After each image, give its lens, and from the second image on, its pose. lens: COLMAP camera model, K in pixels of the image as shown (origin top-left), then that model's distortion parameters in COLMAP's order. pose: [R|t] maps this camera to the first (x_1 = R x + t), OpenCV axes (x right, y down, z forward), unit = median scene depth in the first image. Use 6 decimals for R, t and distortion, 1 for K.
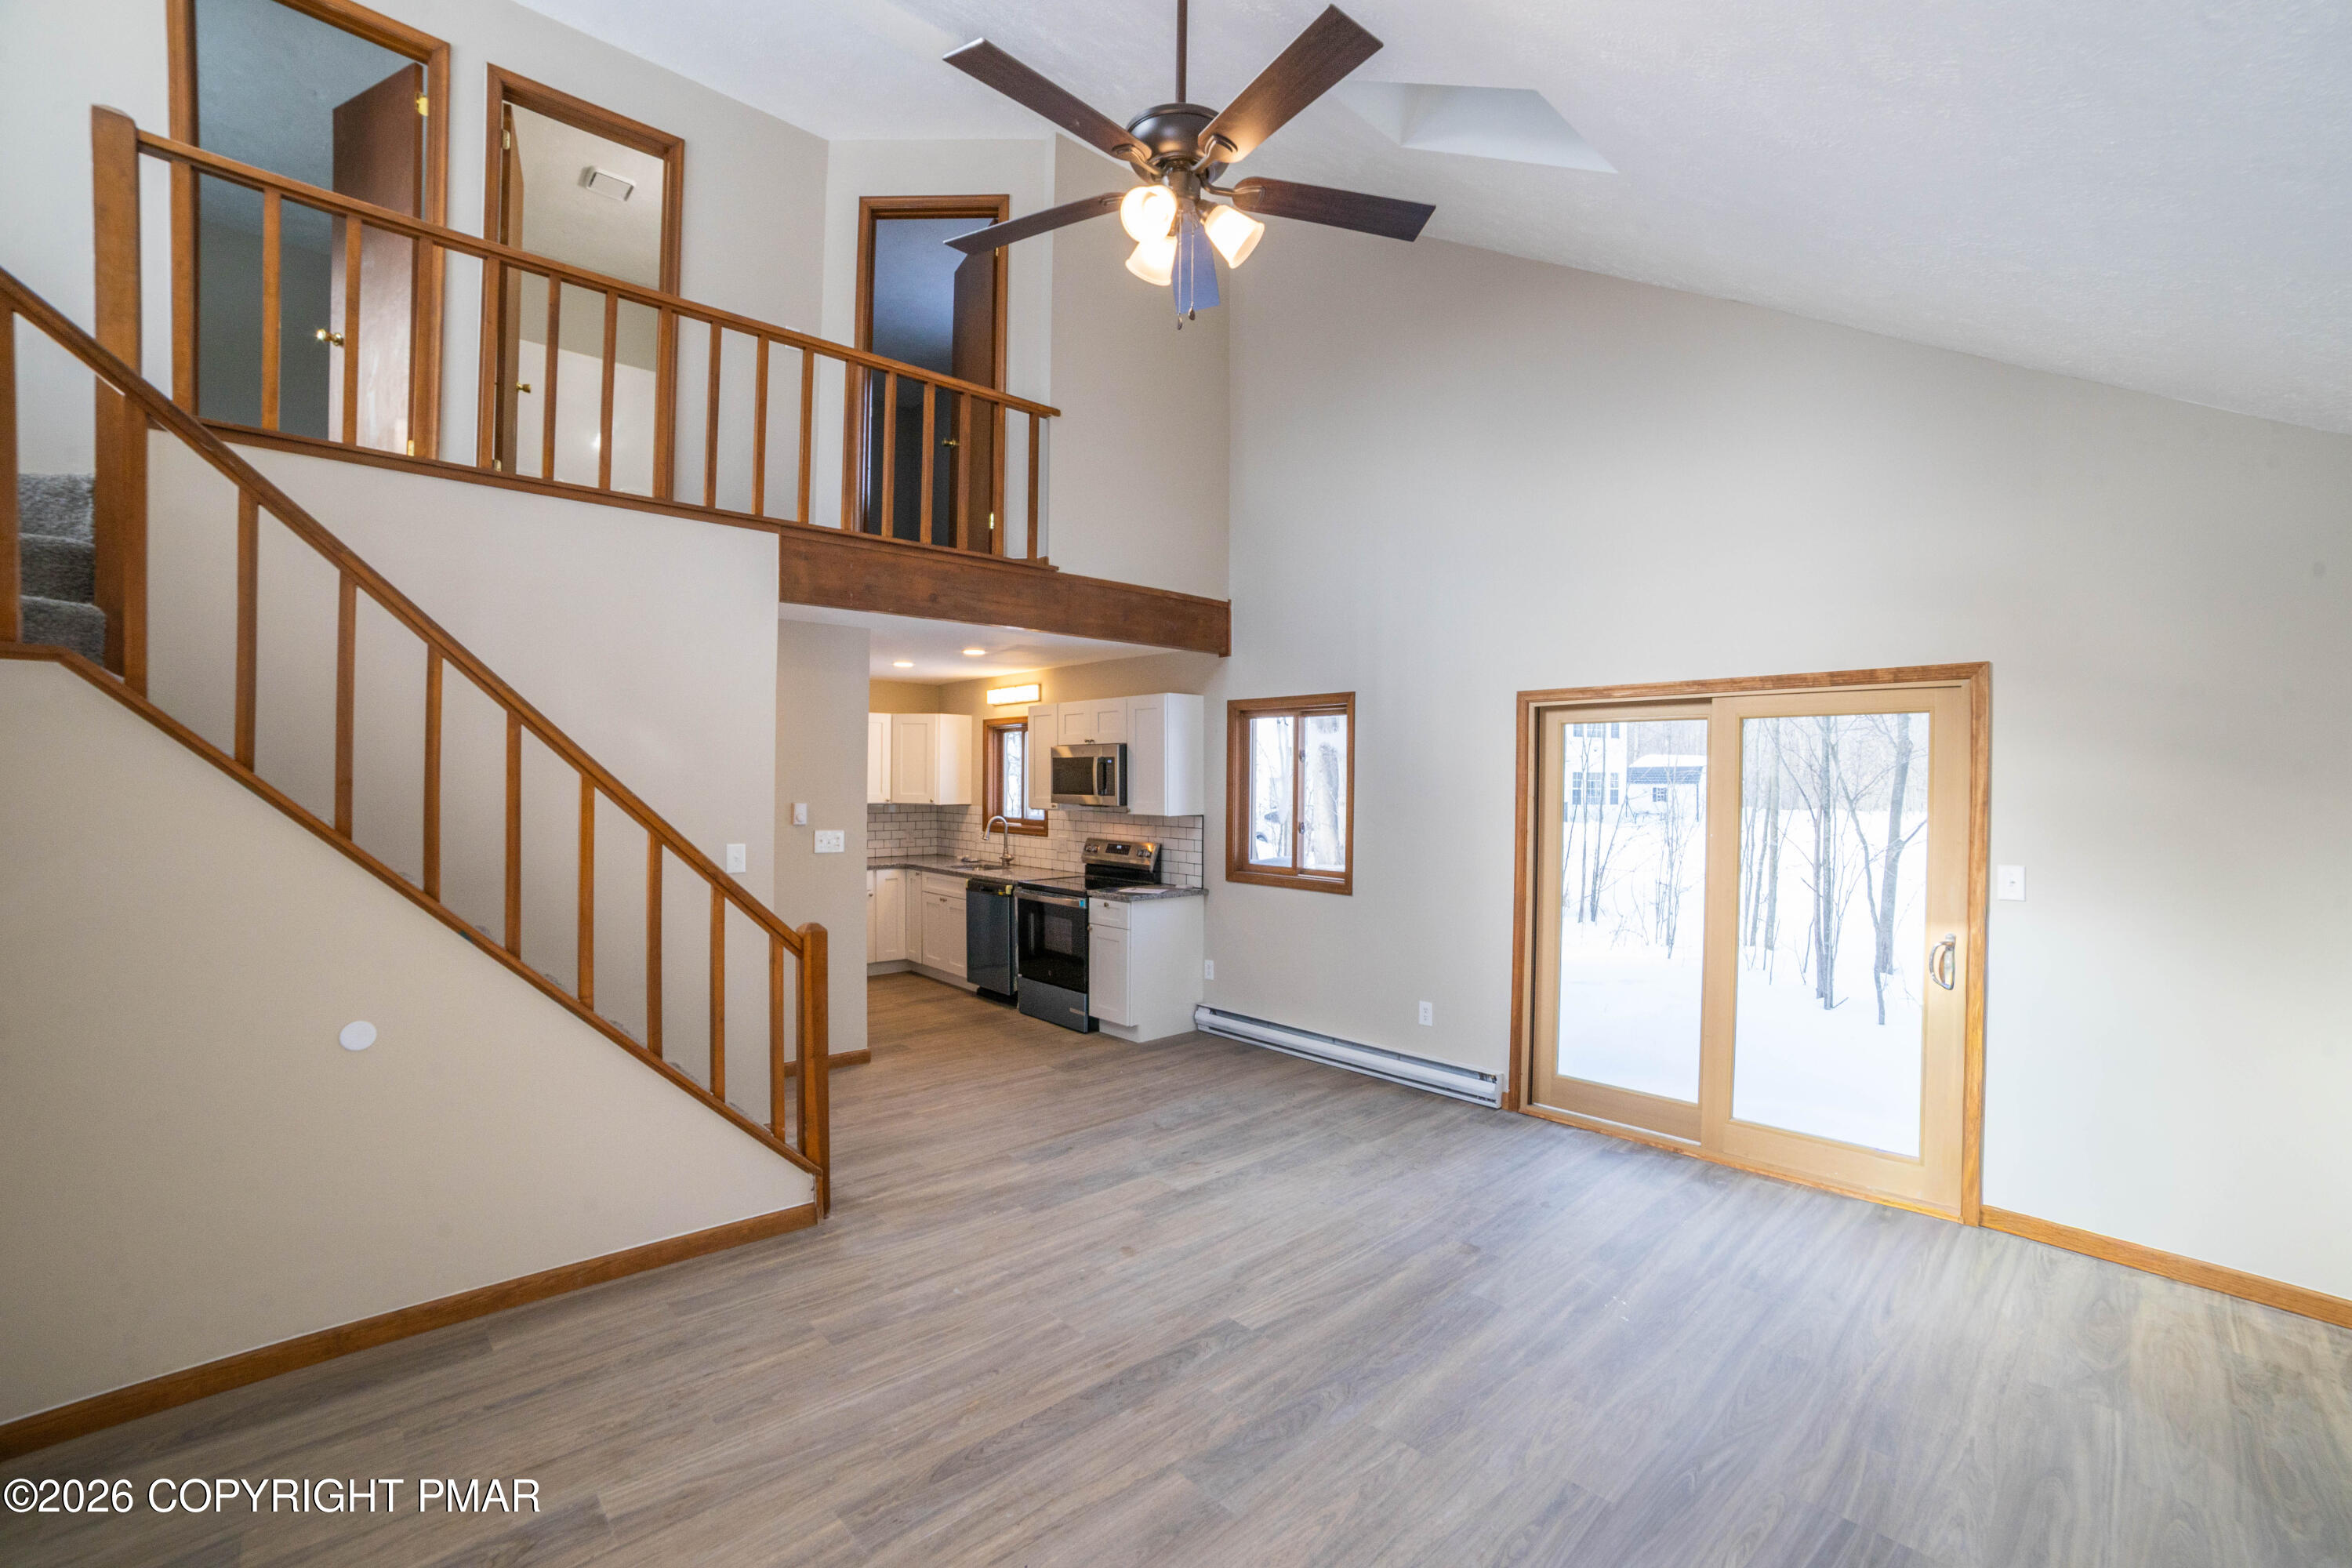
lens RADIAL K [[973.8, 0, 1181.5], [0, 973.8, 772.2], [0, 0, 1]] dist [-0.080710, 0.018125]
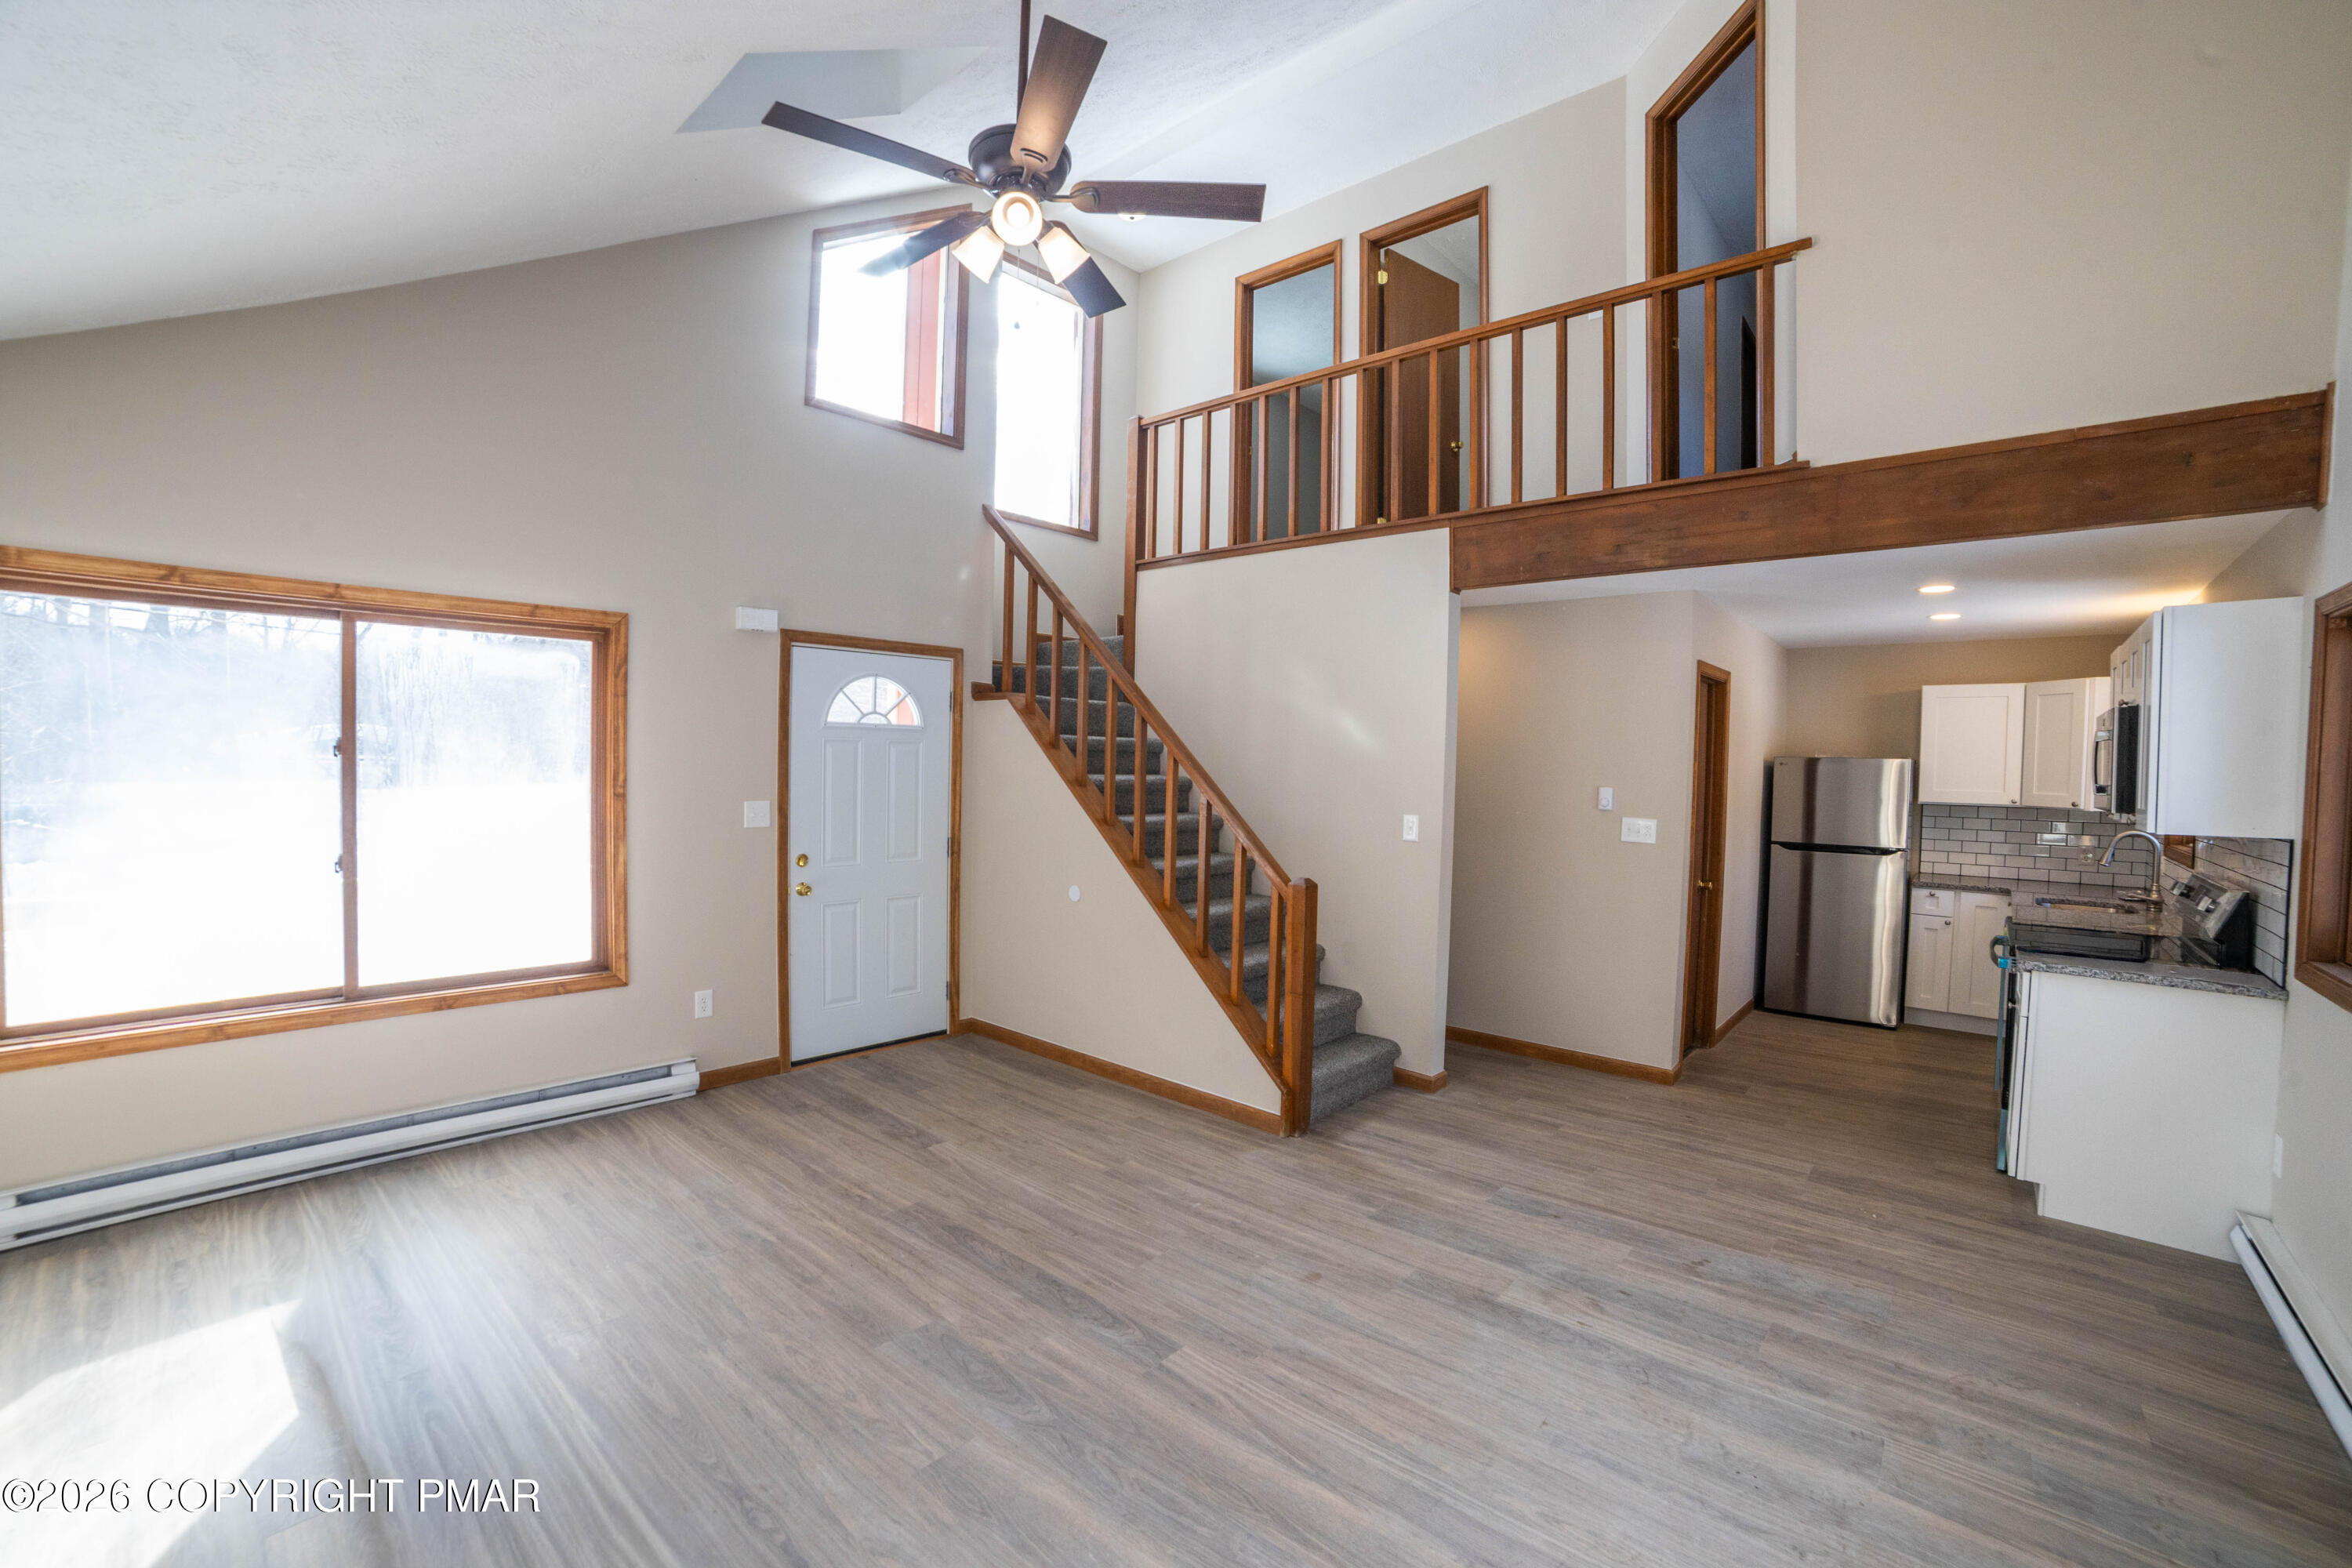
lens RADIAL K [[973.8, 0, 1197.3], [0, 973.8, 780.3], [0, 0, 1]] dist [-0.080710, 0.018125]
pose [[0.122016, 0.016361, -0.992393, 0.622625], [-0.010915, 0.999826, 0.015141, 0.019306], [0.992468, 0.008985, 0.122173, 0.603751]]
